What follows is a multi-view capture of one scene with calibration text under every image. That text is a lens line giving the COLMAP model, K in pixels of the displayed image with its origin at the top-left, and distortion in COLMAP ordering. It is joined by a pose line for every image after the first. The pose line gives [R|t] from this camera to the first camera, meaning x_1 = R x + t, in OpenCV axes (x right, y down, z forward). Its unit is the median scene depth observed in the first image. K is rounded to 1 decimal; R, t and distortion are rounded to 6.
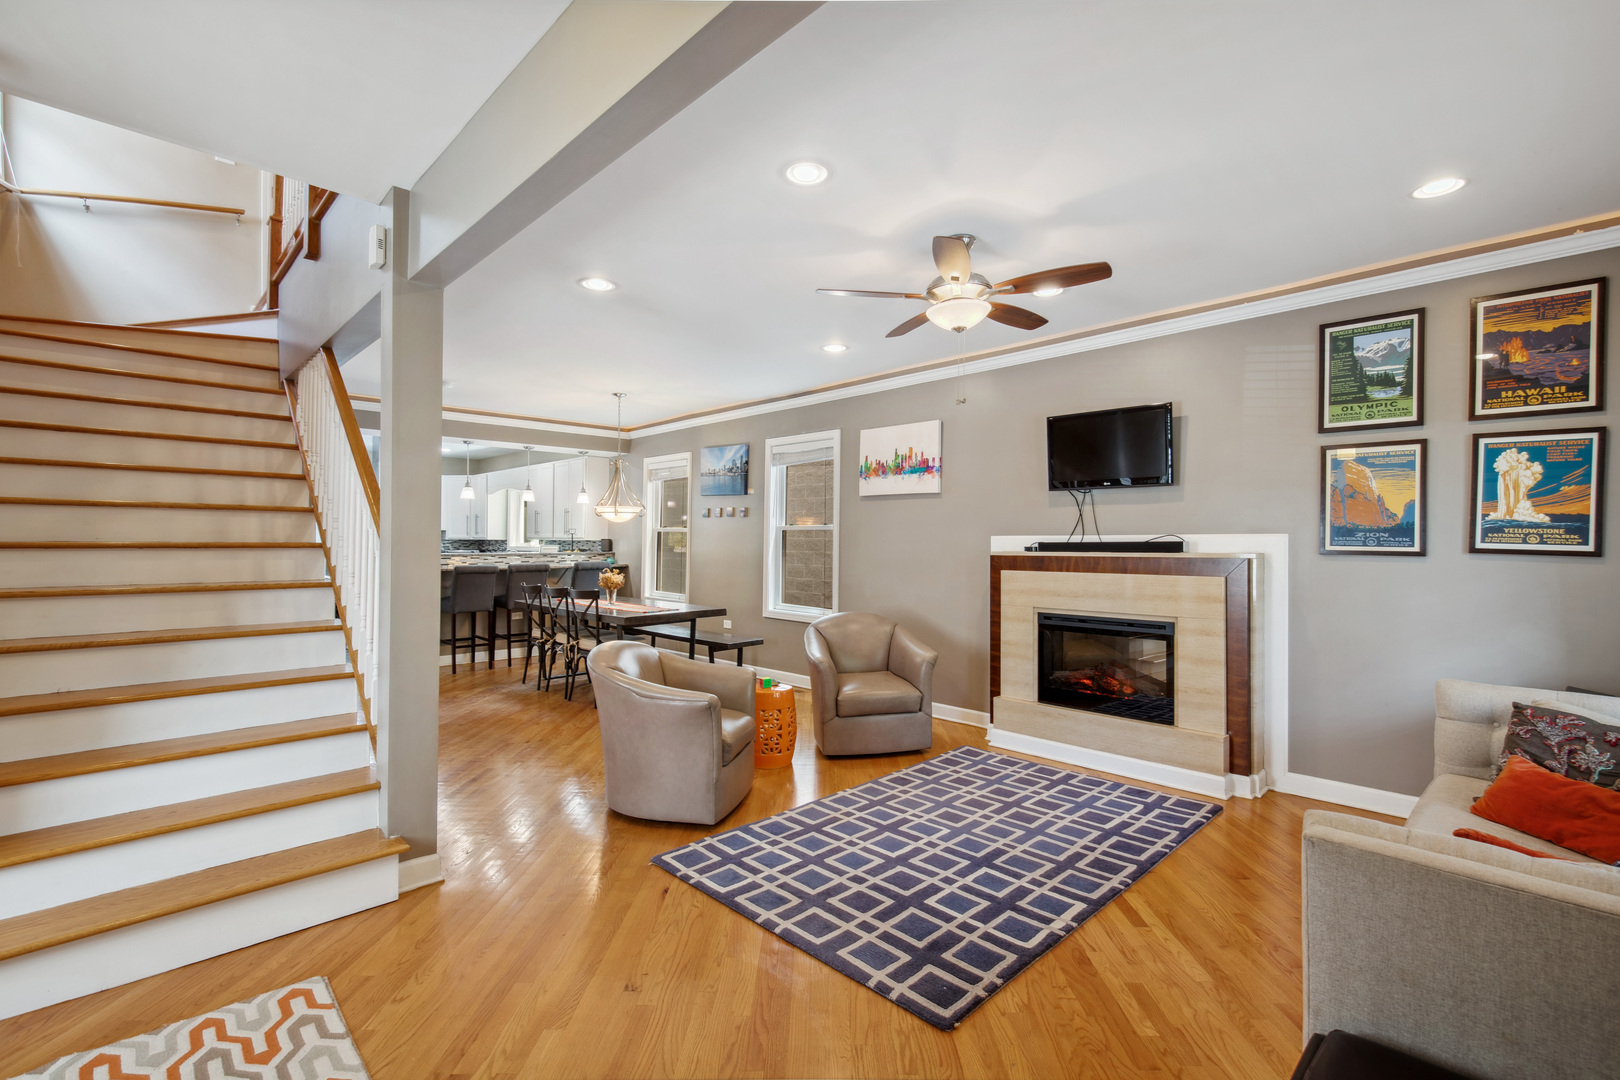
lens RADIAL K [[729.0, 0, 809.9], [0, 729.0, 532.2], [0, 0, 1]] dist [0.011069, -0.004454]
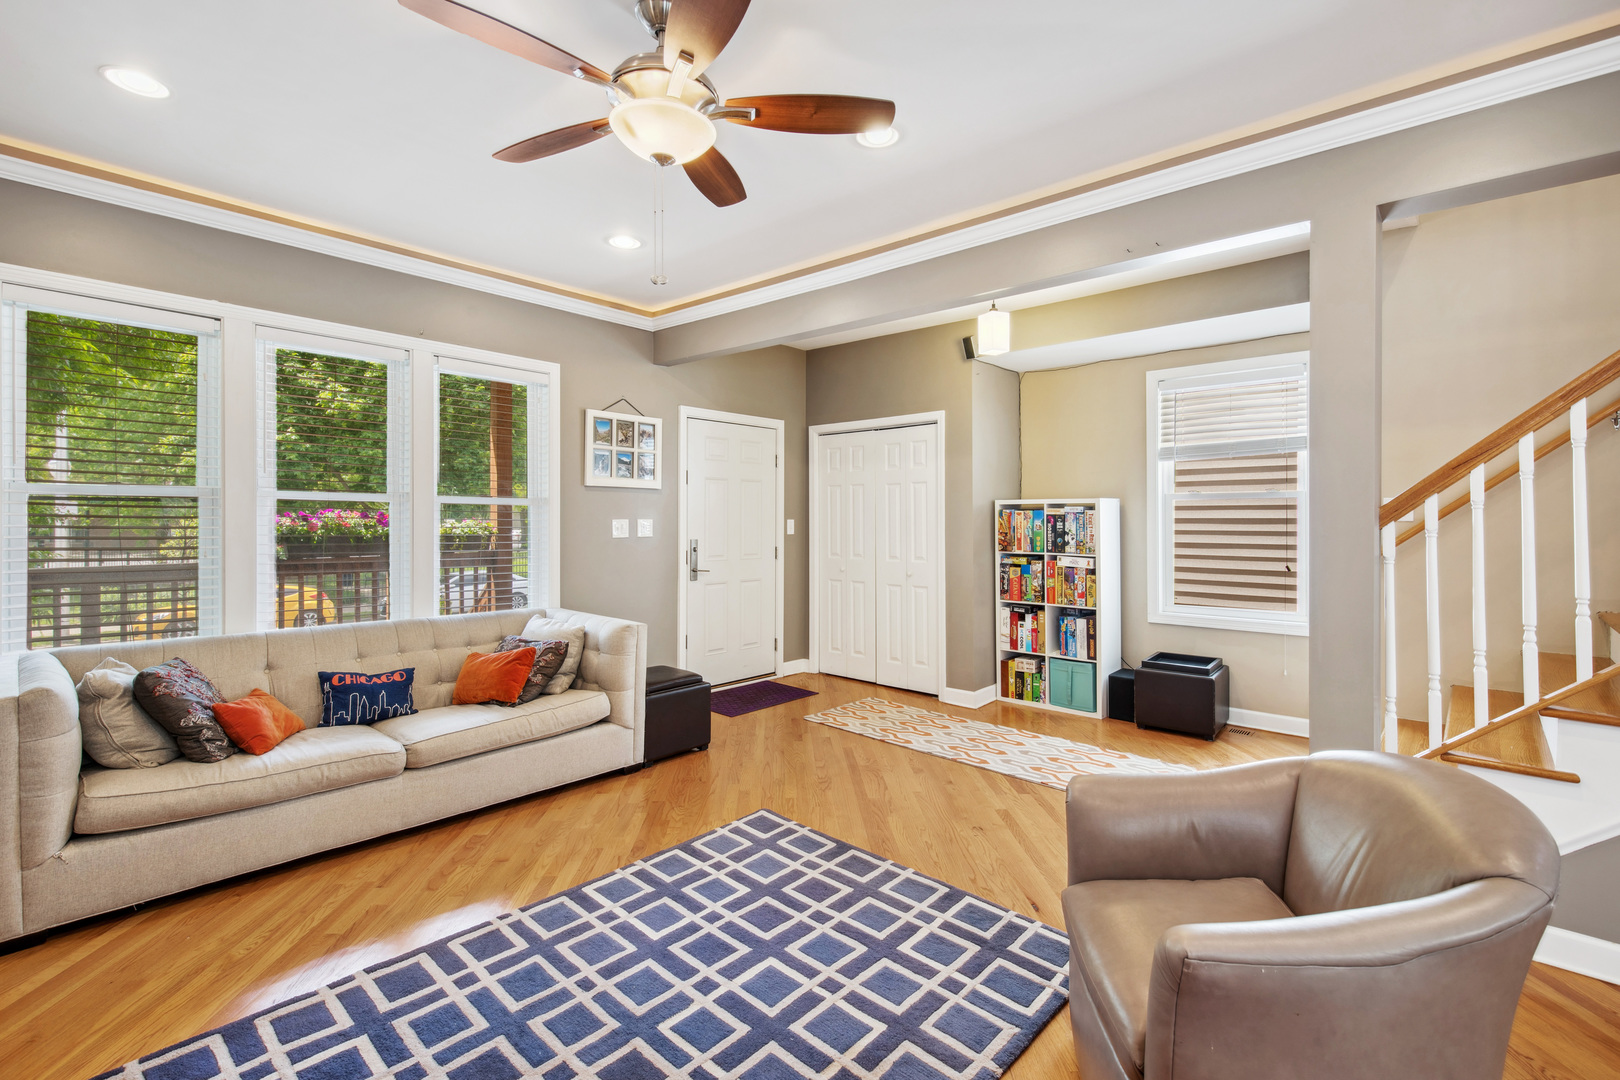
lens RADIAL K [[729.0, 0, 815.4], [0, 729.0, 532.7], [0, 0, 1]] dist [0.011069, -0.004454]
pose [[-0.997652, -0.008664, -0.067942, 0.087419], [-0.009422, 0.999897, 0.010852, 0.016182], [0.067841, 0.011467, -0.997630, 1.207523]]
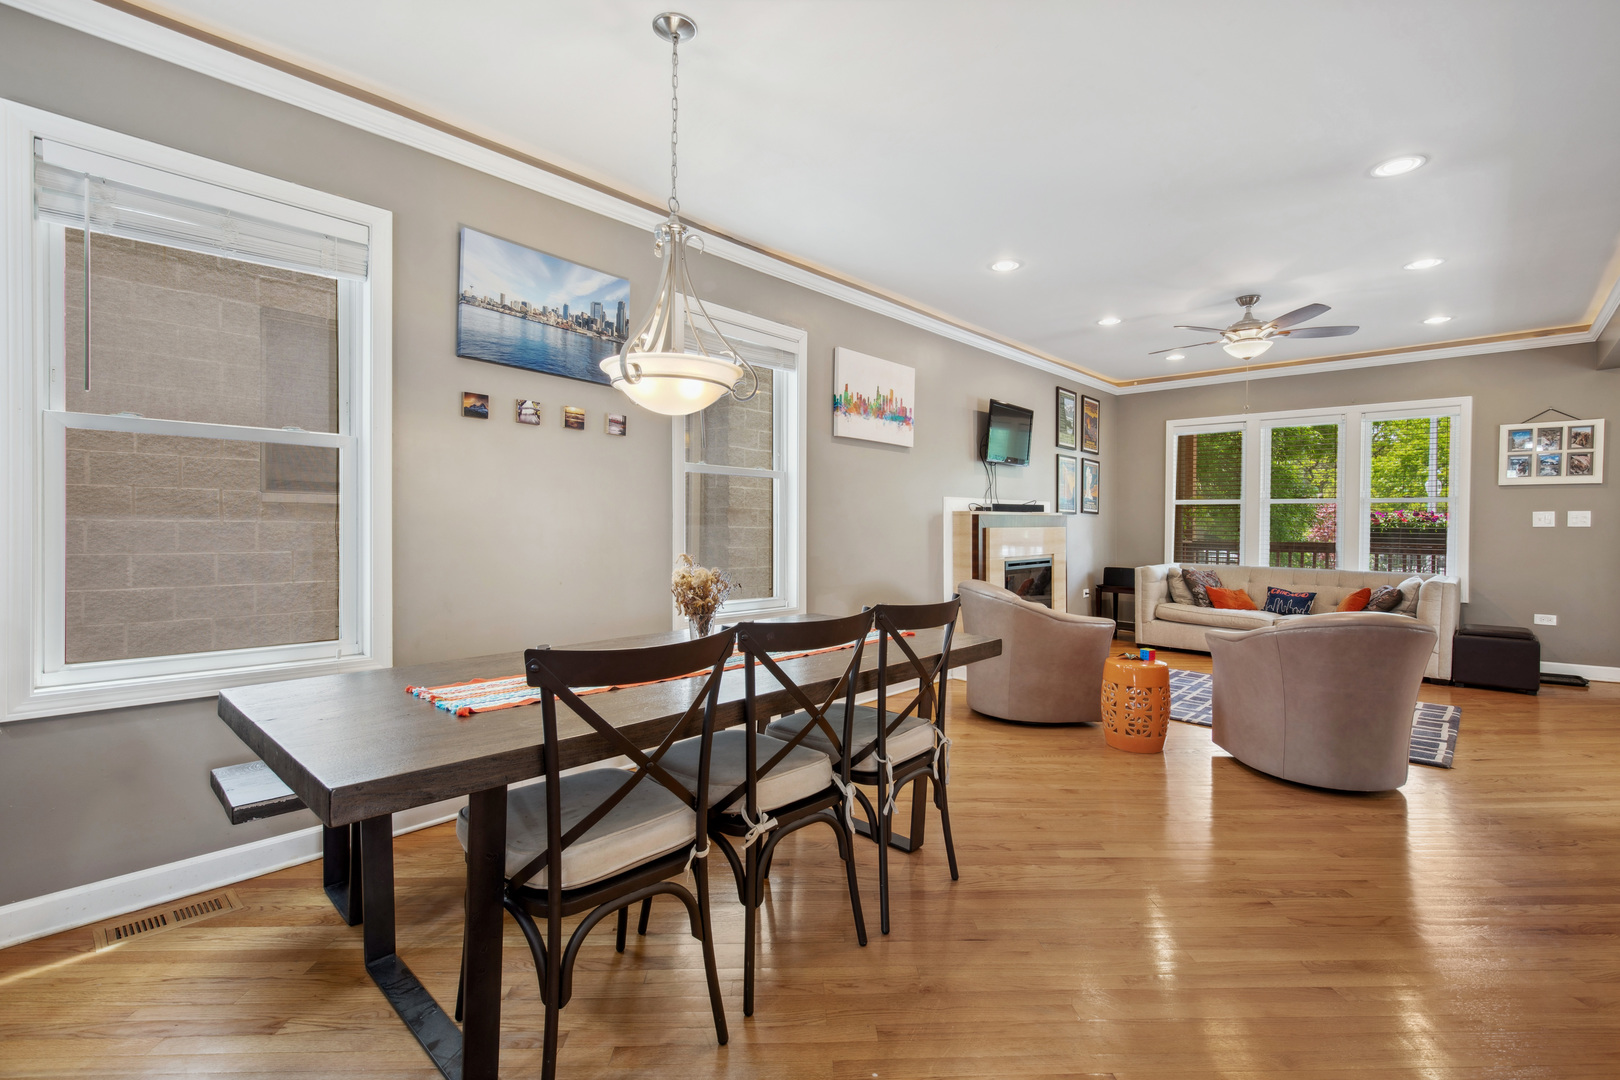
lens RADIAL K [[729.0, 0, 822.6], [0, 729.0, 527.3], [0, 0, 1]] dist [0.011069, -0.004454]
pose [[-0.061246, -0.008177, 0.998089, -0.917706], [-0.018085, 0.999811, 0.007081, 0.052695], [-0.997959, -0.017617, -0.061383, 1.455277]]
